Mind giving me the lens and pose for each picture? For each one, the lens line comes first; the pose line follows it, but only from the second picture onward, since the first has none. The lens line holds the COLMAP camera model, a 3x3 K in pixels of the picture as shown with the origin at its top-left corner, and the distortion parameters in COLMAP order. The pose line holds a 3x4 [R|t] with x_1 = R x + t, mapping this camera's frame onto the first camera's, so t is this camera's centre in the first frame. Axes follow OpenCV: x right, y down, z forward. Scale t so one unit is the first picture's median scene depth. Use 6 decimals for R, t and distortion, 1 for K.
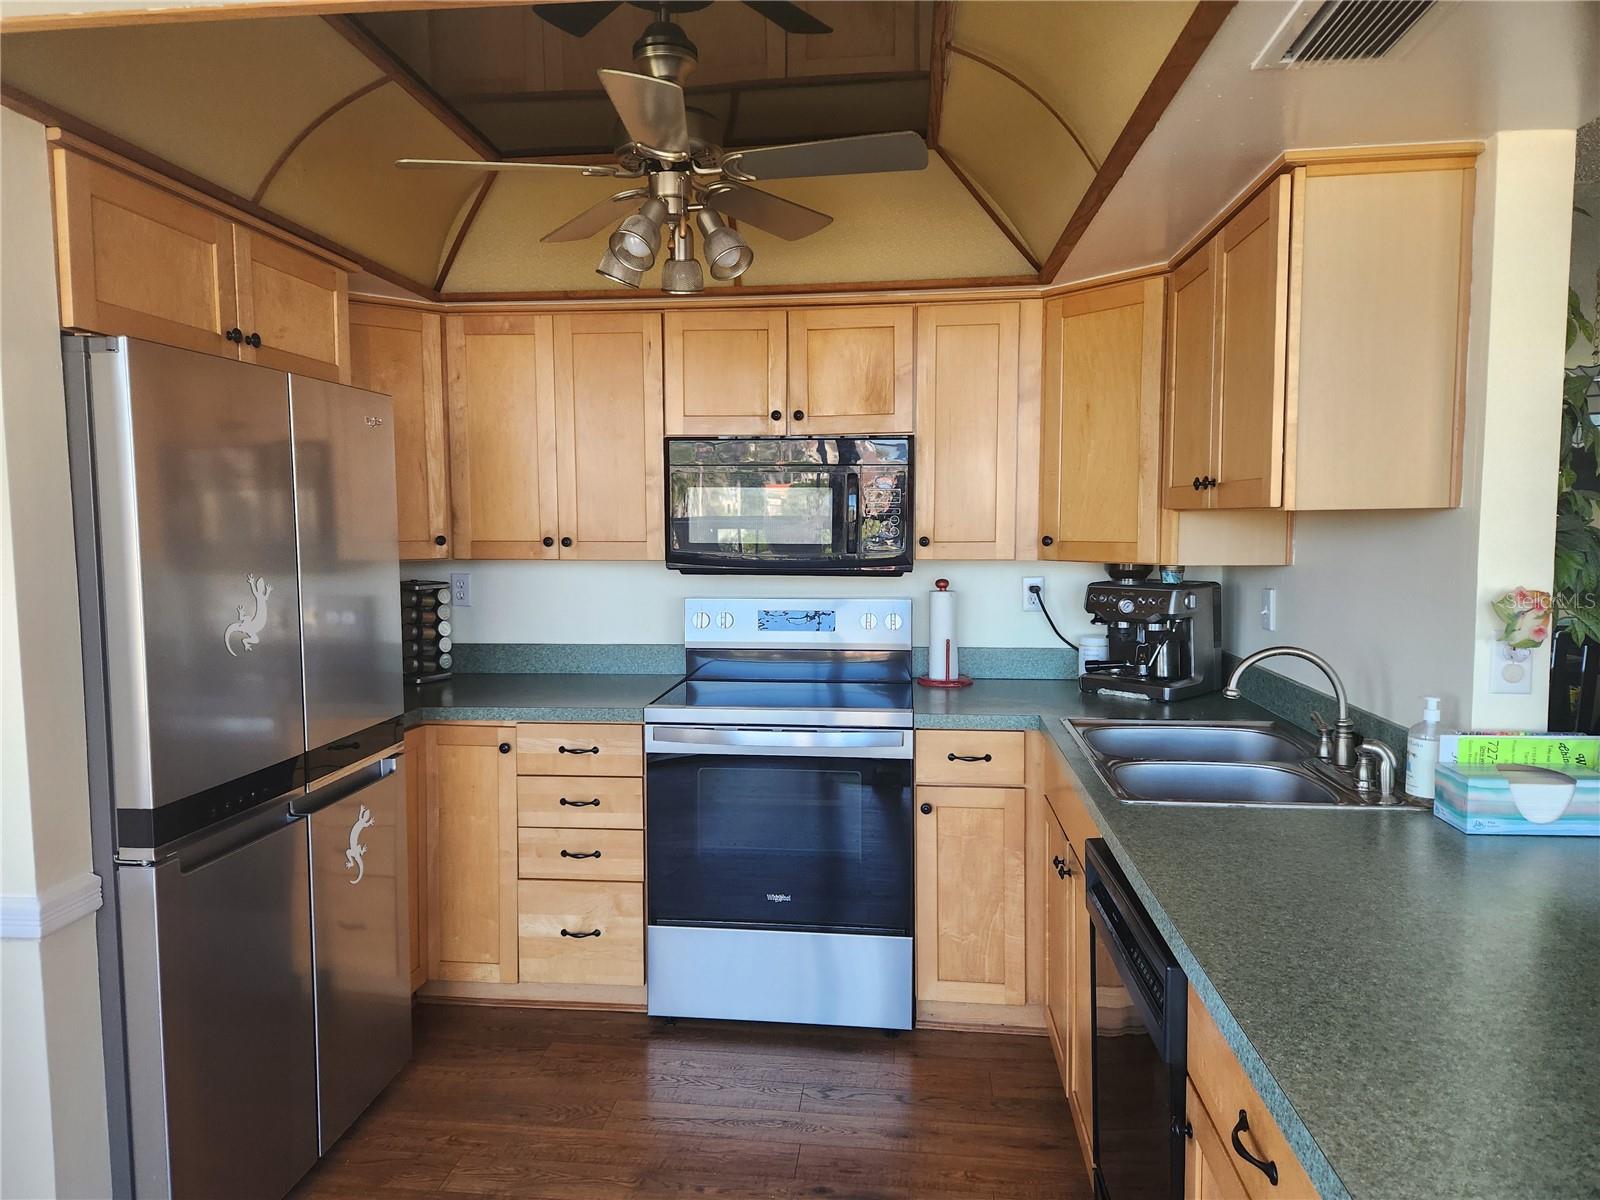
lens RADIAL K [[1070.1, 0, 804.1], [0, 1070.1, 601.8], [0, 0, 1]] dist [0.075724, -0.064750]
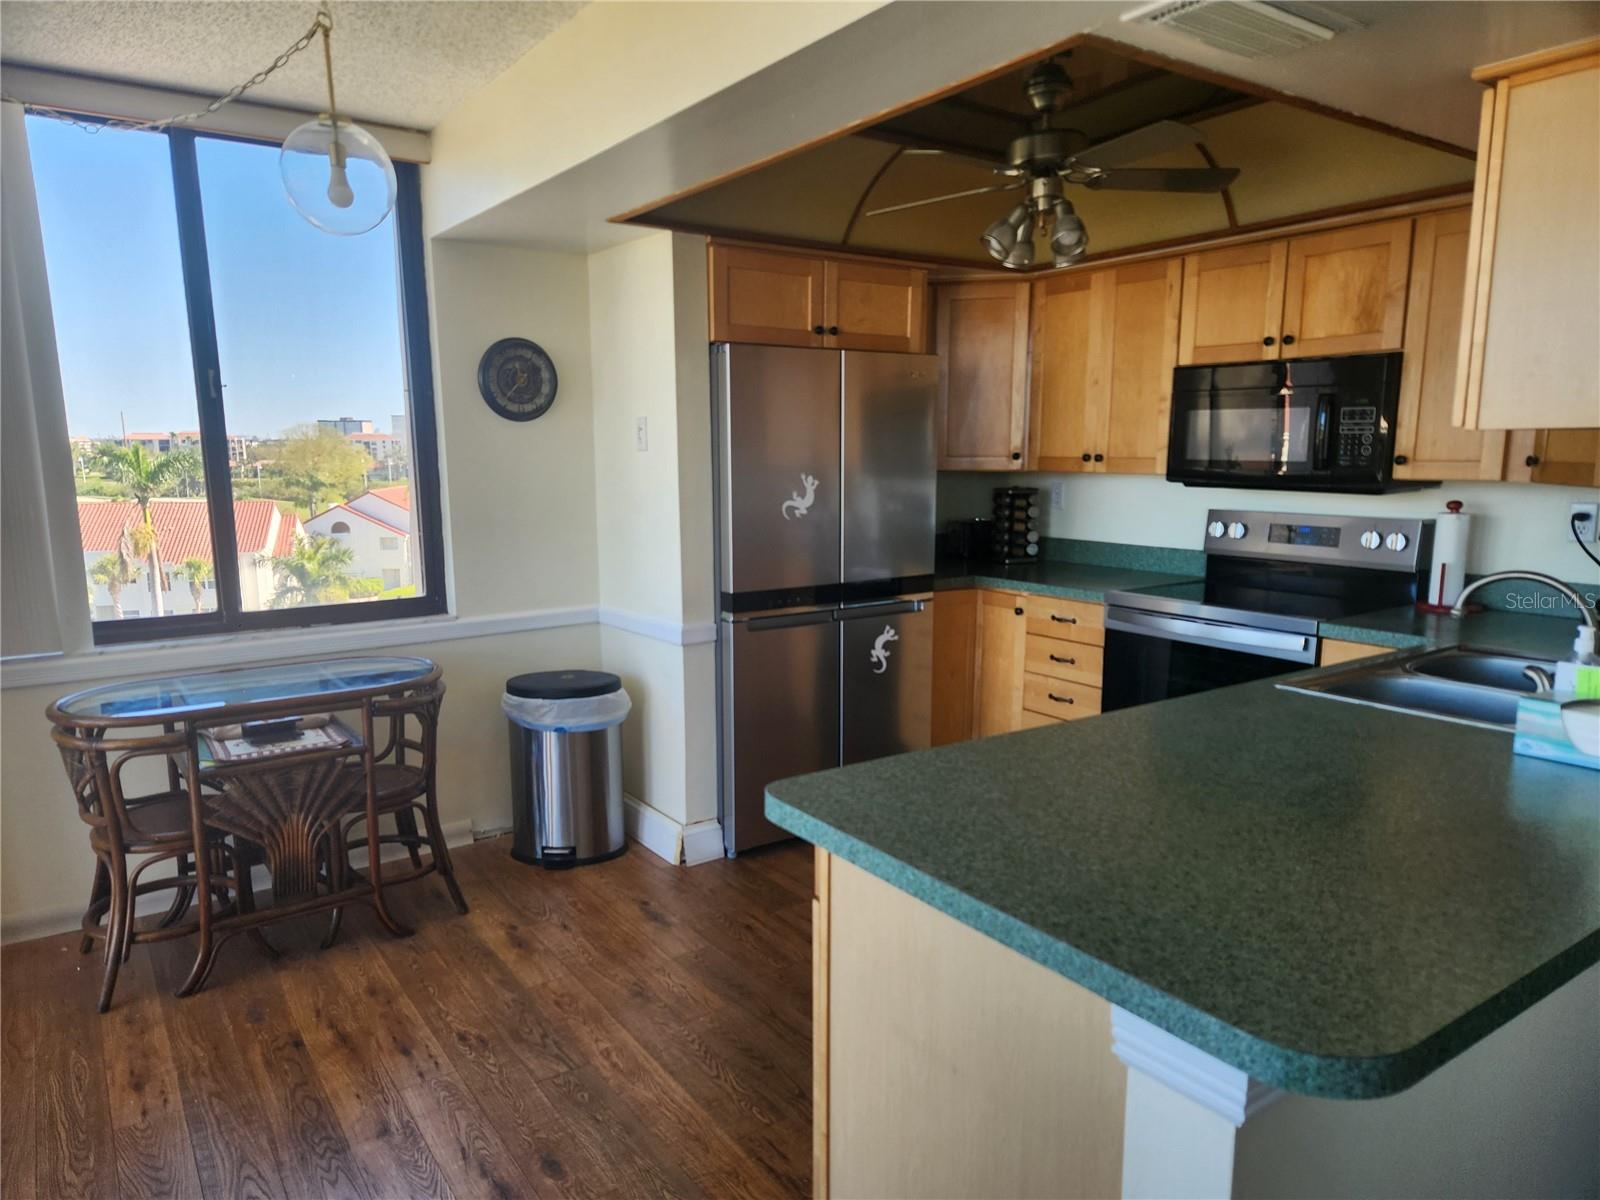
lens RADIAL K [[1070.1, 0, 790.2], [0, 1070.1, 616.7], [0, 0, 1]] dist [0.075724, -0.064750]
pose [[0.653042, 0.123273, -0.747221, 0.541421], [-0.058559, 0.991929, 0.112466, 0.007713], [0.755054, -0.029689, 0.654990, -0.099222]]
